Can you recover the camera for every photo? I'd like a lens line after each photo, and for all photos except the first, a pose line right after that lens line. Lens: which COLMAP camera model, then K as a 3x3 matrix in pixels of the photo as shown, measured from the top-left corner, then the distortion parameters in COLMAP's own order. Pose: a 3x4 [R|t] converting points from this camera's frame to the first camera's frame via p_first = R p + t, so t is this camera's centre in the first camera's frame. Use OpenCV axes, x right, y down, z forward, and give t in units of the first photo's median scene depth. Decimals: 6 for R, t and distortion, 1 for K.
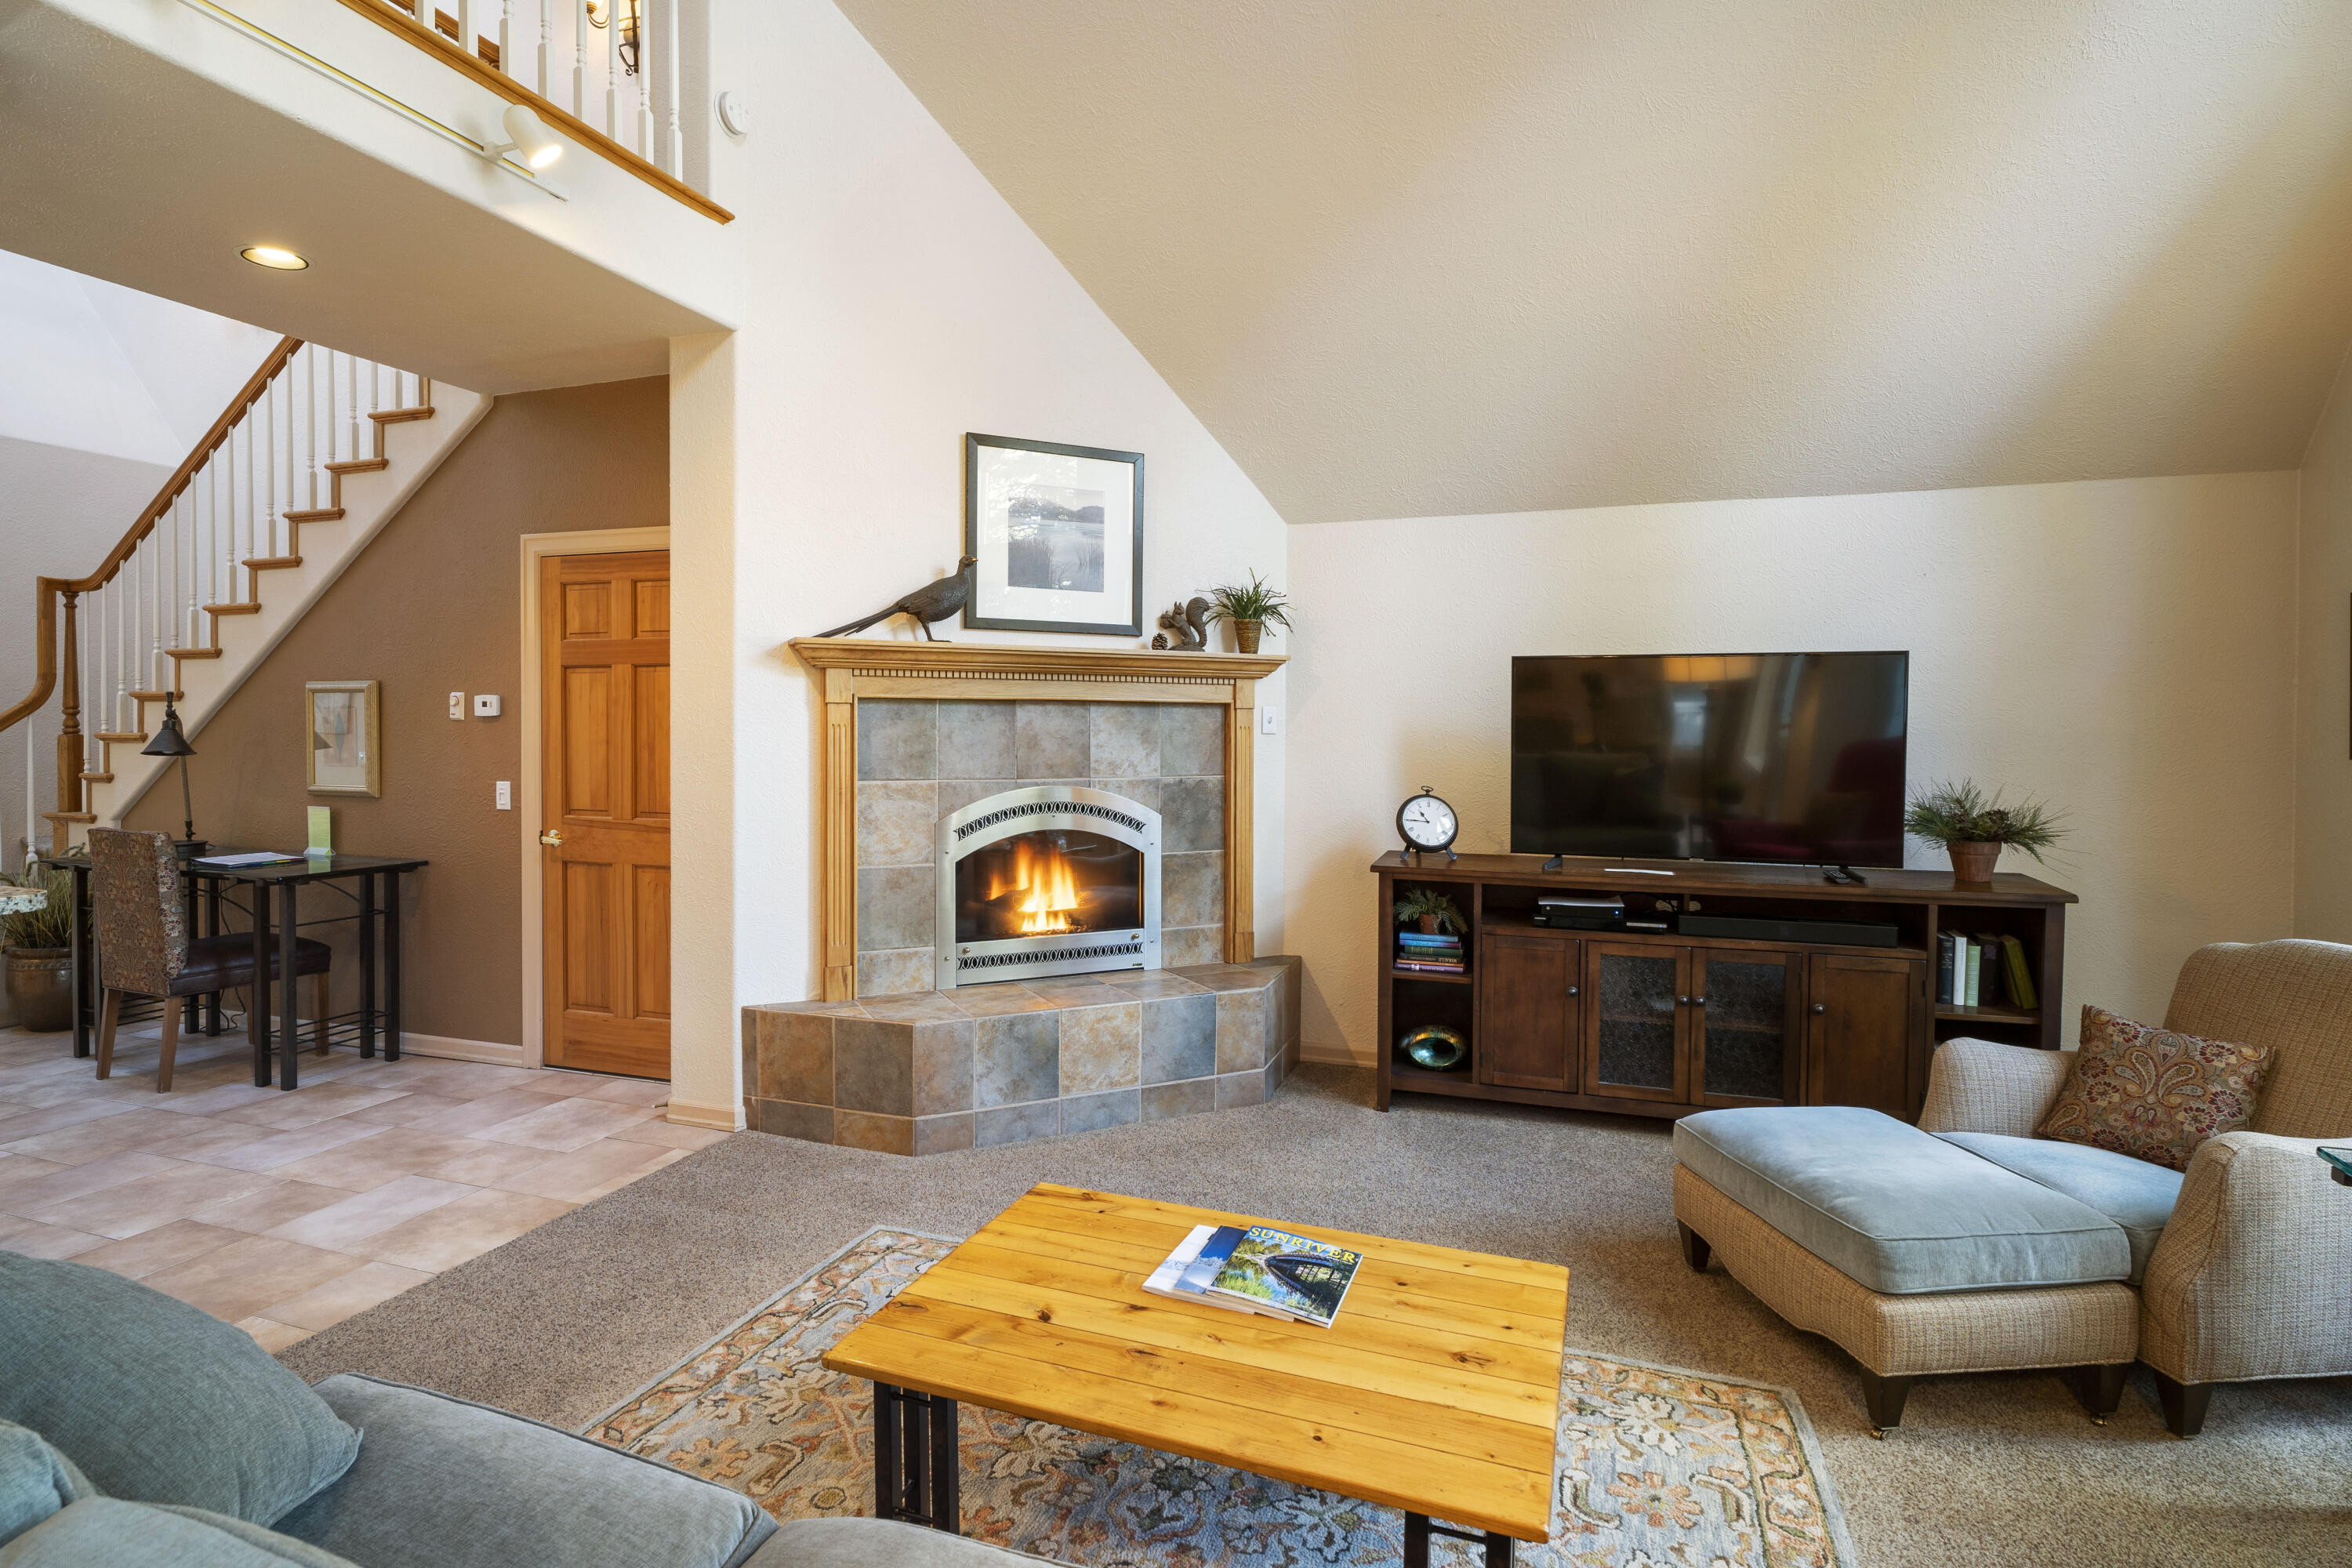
lens RADIAL K [[1186.4, 0, 1150.5], [0, 1186.4, 768.0], [0, 0, 1]] dist [0.002276, -0.003744]
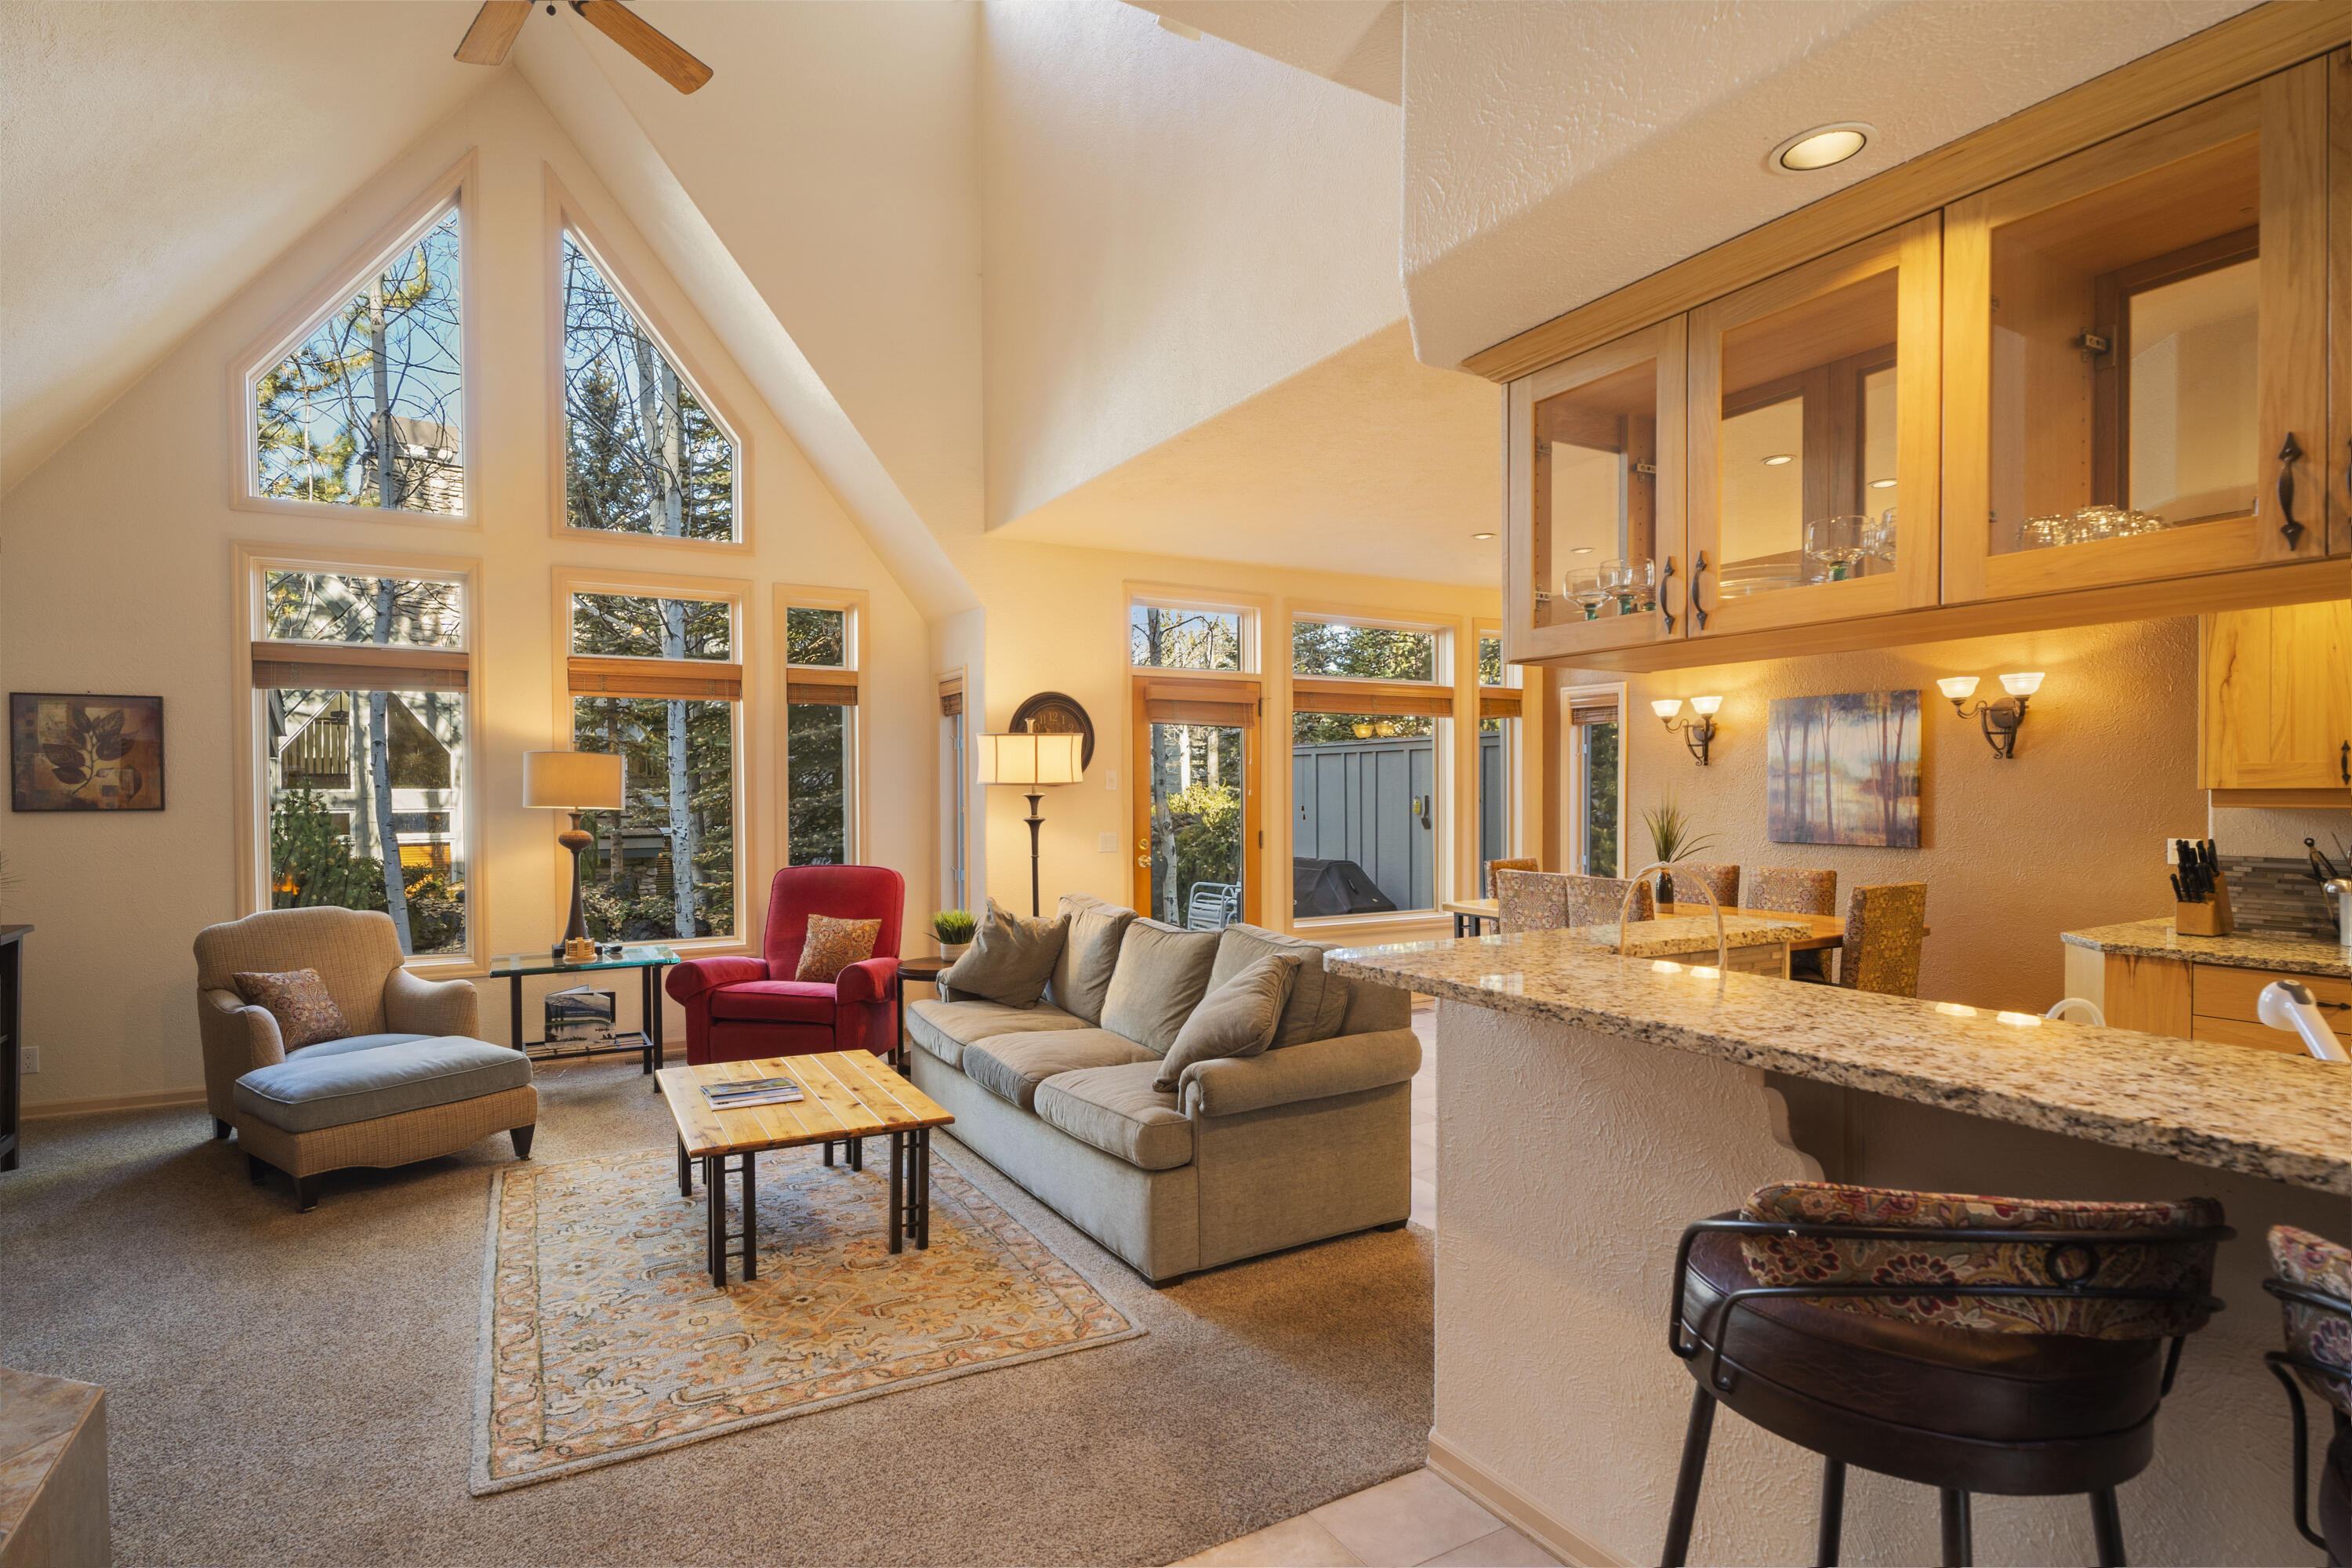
lens RADIAL K [[1186.4, 0, 1182.0], [0, 1186.4, 802.6], [0, 0, 1]] dist [0.002276, -0.003744]
pose [[-0.777989, -0.011350, 0.628176, -0.681217], [0.008990, 0.999533, 0.029194, -0.034143], [-0.628214, 0.028360, -0.777524, 0.860070]]
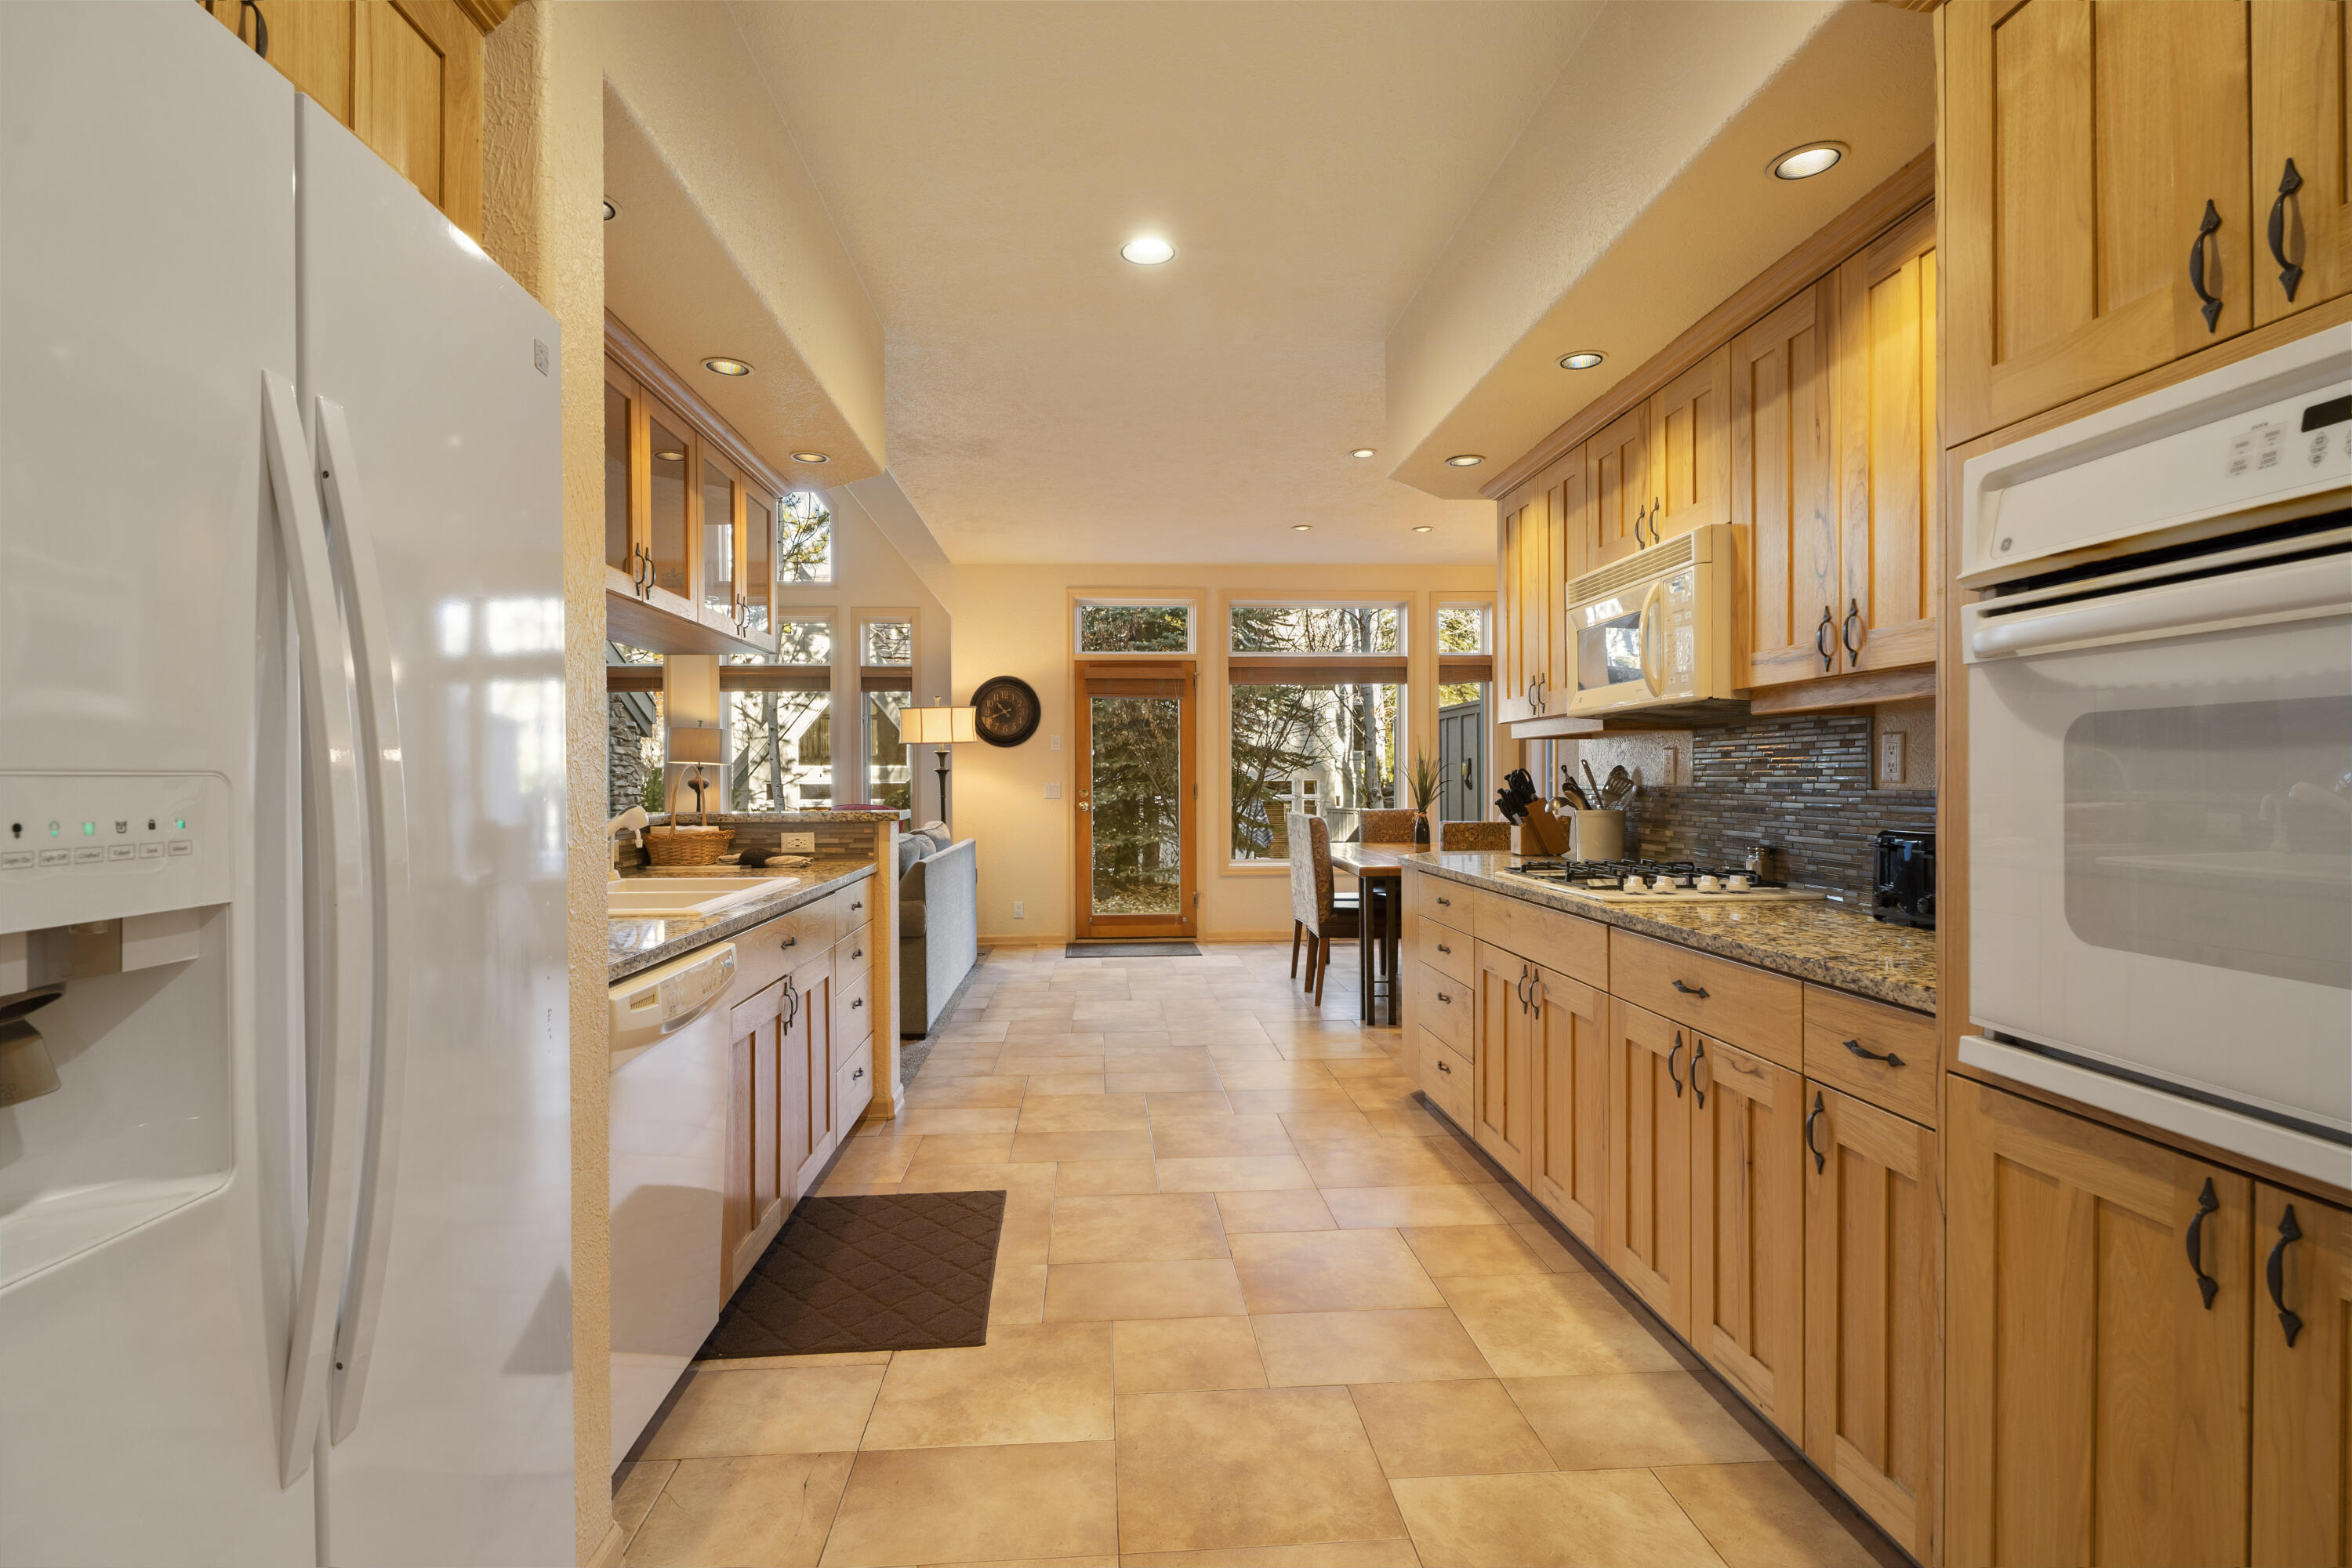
lens RADIAL K [[1186.4, 0, 1185.3], [0, 1186.4, 784.5], [0, 0, 1]] dist [0.002276, -0.003744]
pose [[-0.423642, -0.010327, 0.905771, -1.458502], [0.020445, 0.999571, 0.020959, 0.009346], [-0.905599, 0.027397, -0.423249, 0.416354]]
